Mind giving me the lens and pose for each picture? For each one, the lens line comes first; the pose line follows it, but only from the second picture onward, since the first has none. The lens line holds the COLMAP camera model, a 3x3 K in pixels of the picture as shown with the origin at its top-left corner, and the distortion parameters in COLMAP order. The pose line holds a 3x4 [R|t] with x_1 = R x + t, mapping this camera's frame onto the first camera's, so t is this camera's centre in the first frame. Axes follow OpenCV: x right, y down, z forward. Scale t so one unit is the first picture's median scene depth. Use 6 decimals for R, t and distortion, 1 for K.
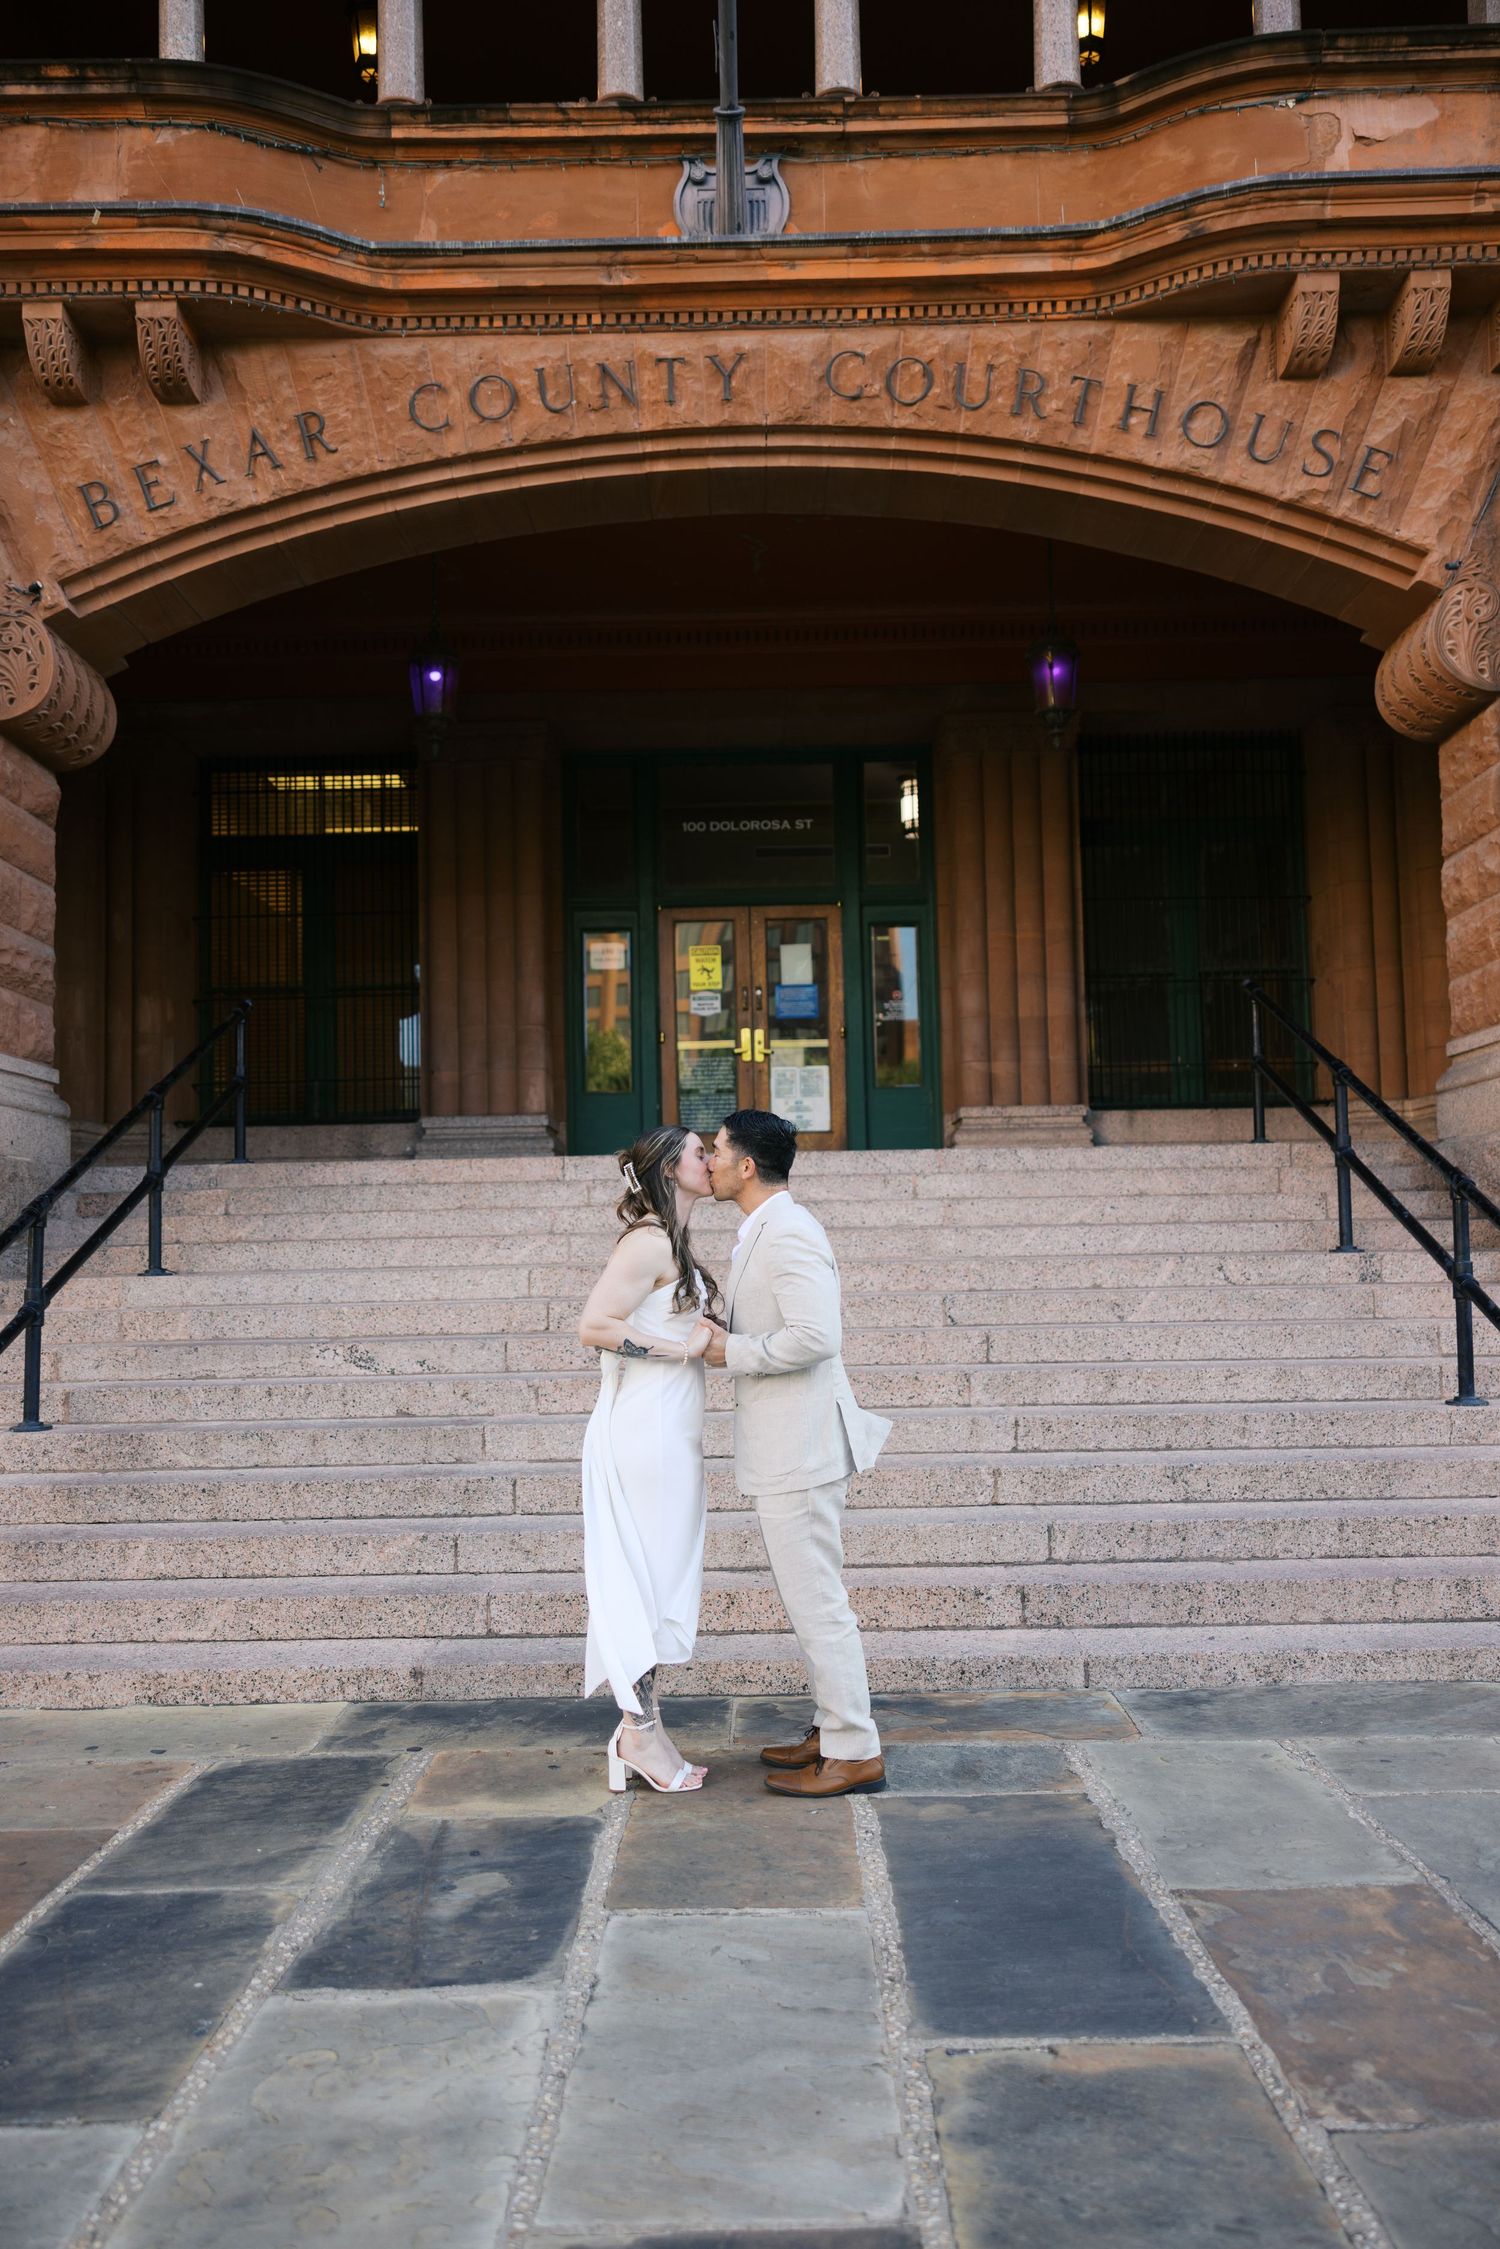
lens RADIAL K [[1778.0, 0, 743.8], [0, 1778.0, 1167.1], [0, 0, 1]] dist [0.009151, -0.011277]
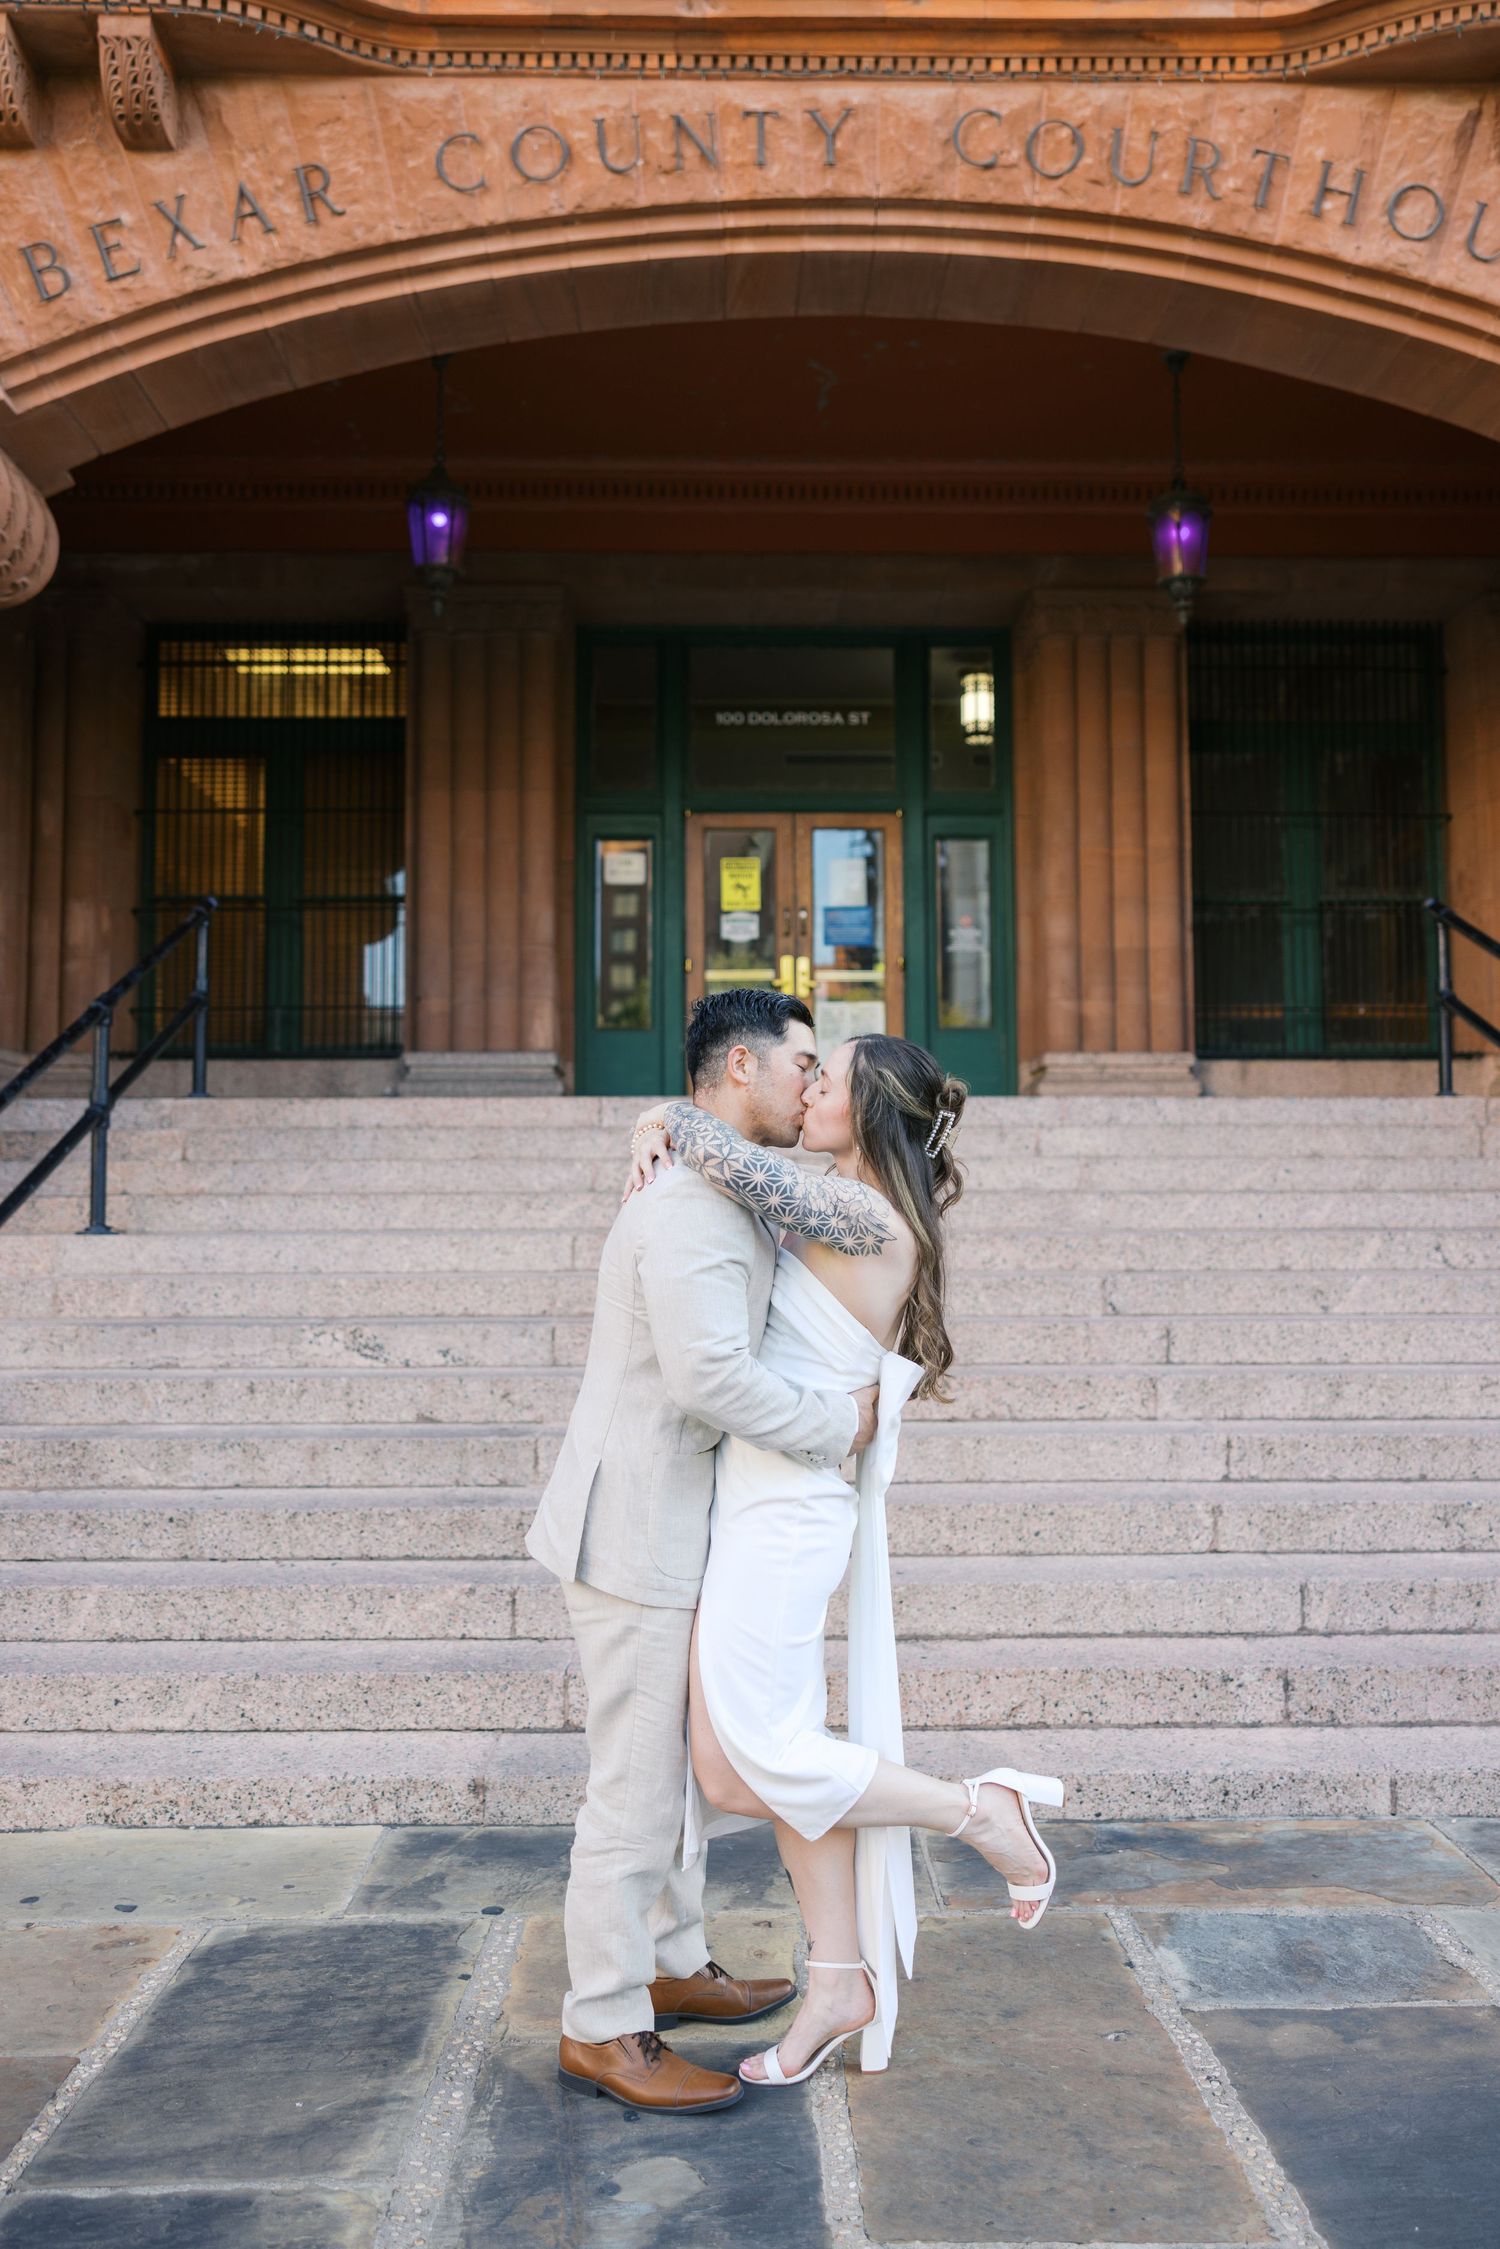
lens RADIAL K [[1926.3, 0, 750.0], [0, 1926.3, 1124.5], [0, 0, 1]] dist [-0.016850, 0.013665]
pose [[0.999535, 0.018254, 0.024415, -0.061441], [-0.018158, 0.999827, -0.004154, 0.010039], [-0.024486, 0.003709, 0.999693, 0.135337]]
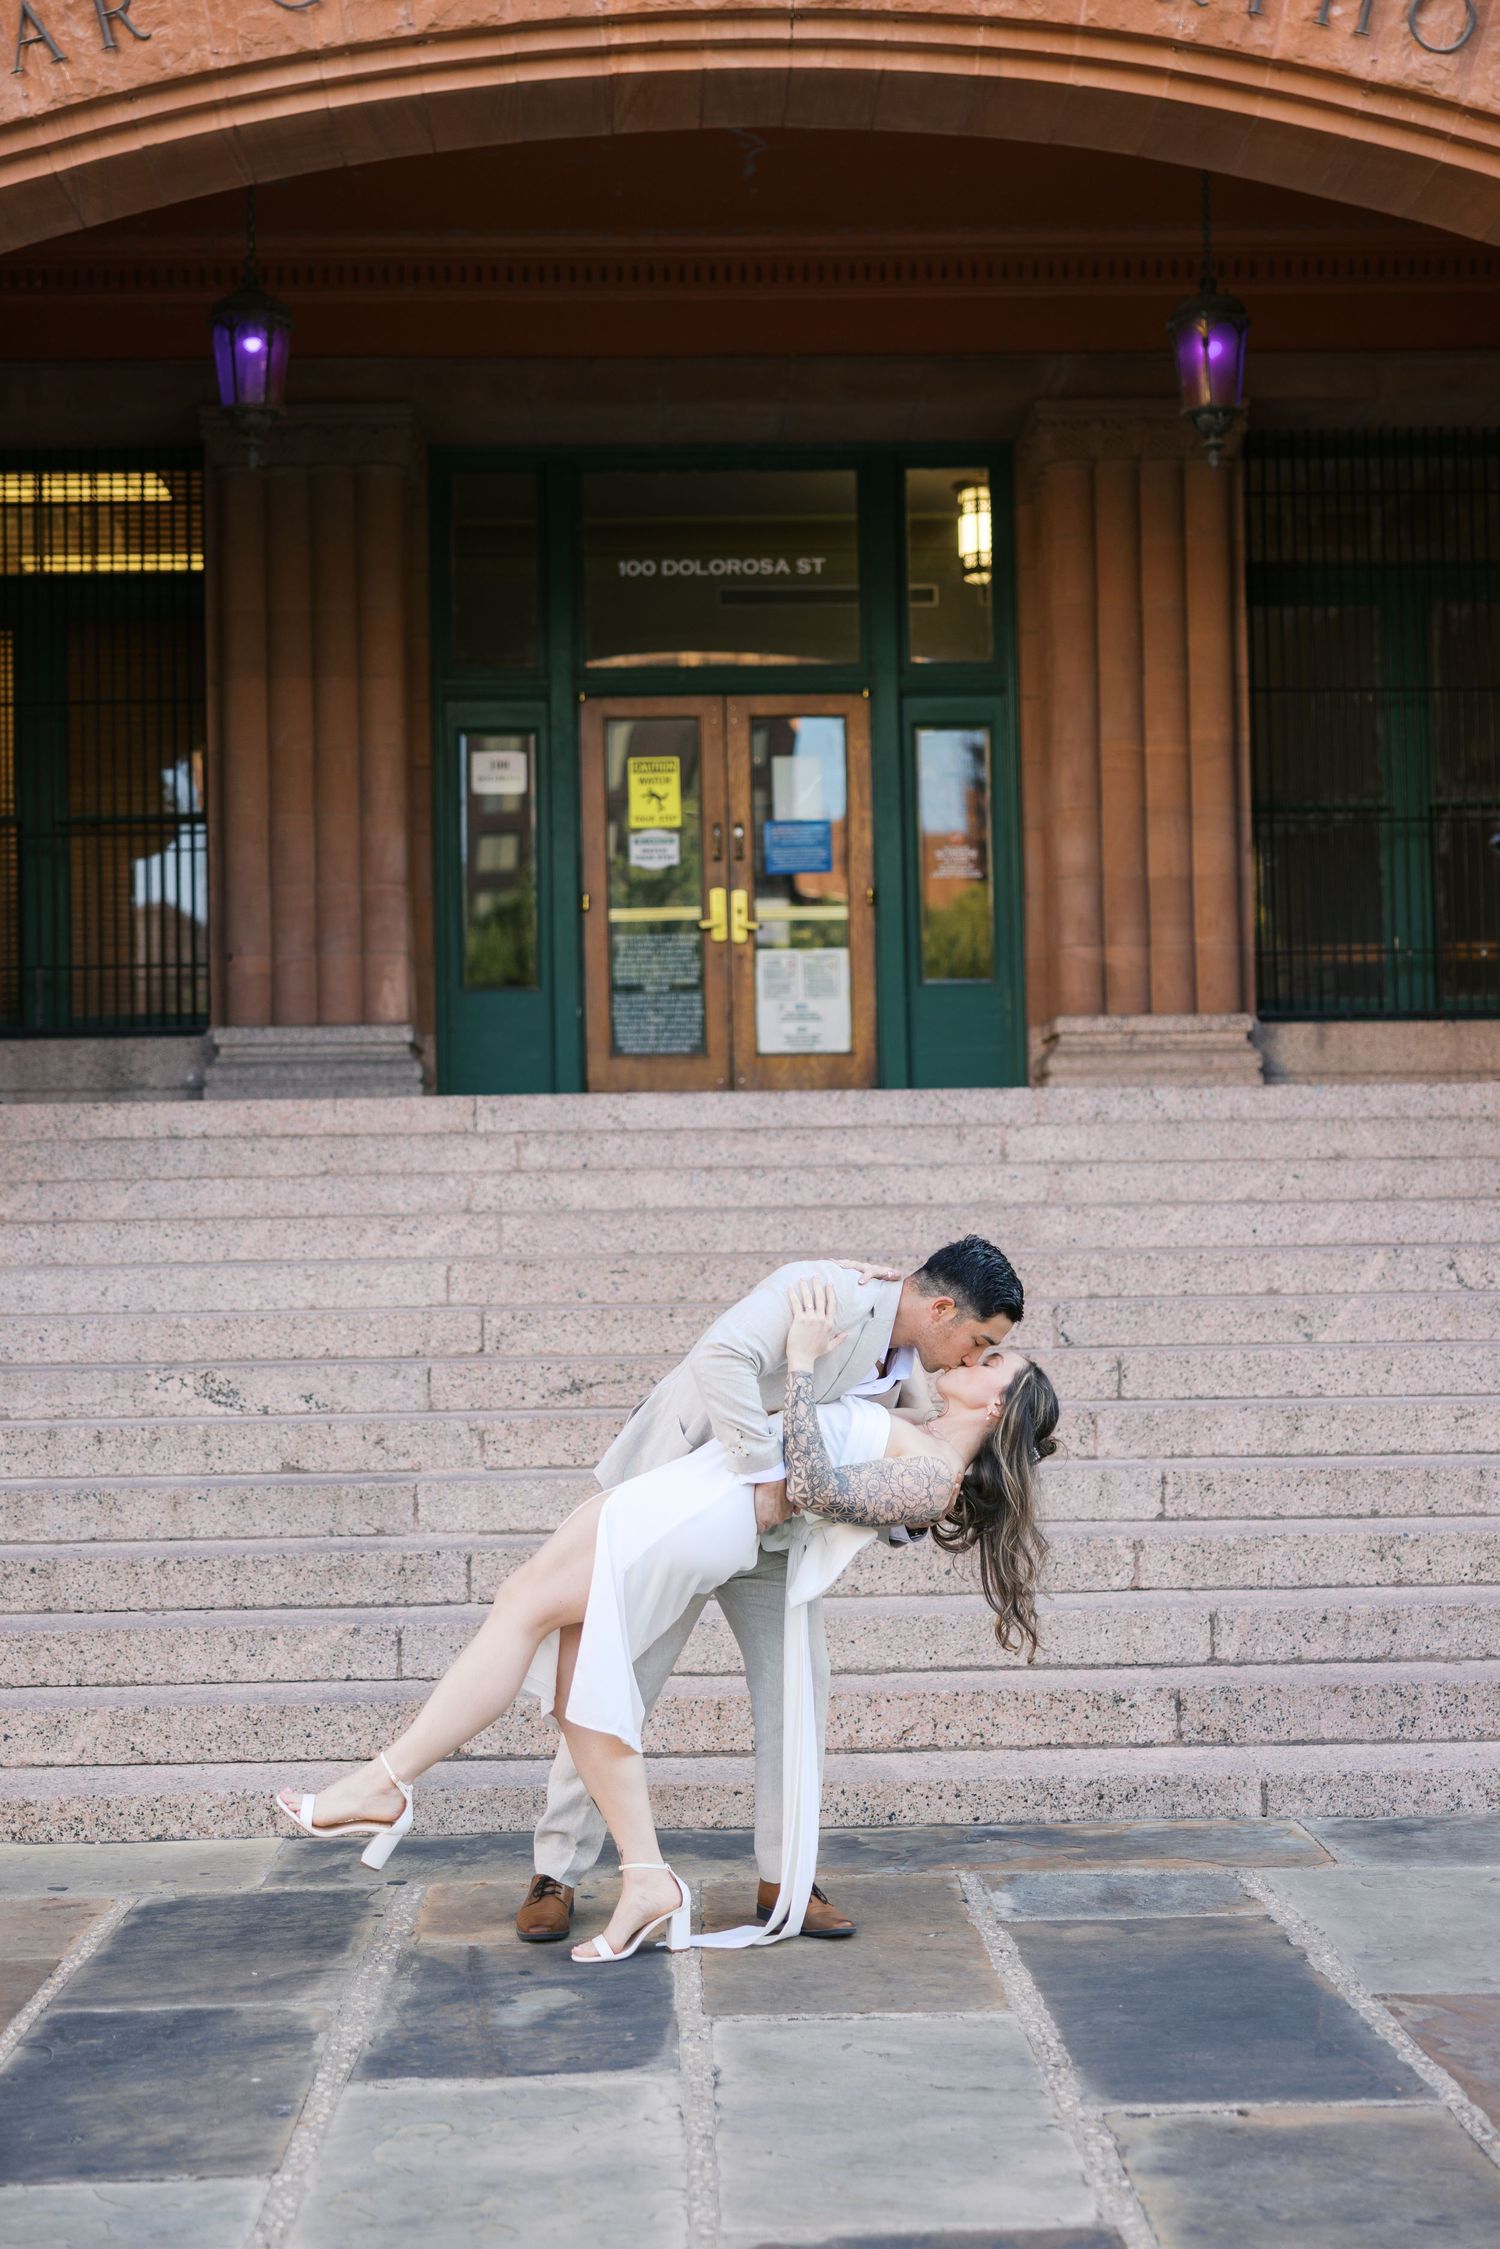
lens RADIAL K [[3159.1, 0, 730.8], [0, 3159.1, 1151.2], [0, 0, 1]] dist [0.013702, 0.000290]
pose [[0.999475, 0.004198, 0.032118, -0.049180], [-0.004782, 0.999824, 0.018144, -0.008123], [-0.032036, -0.018288, 0.999319, -0.207434]]
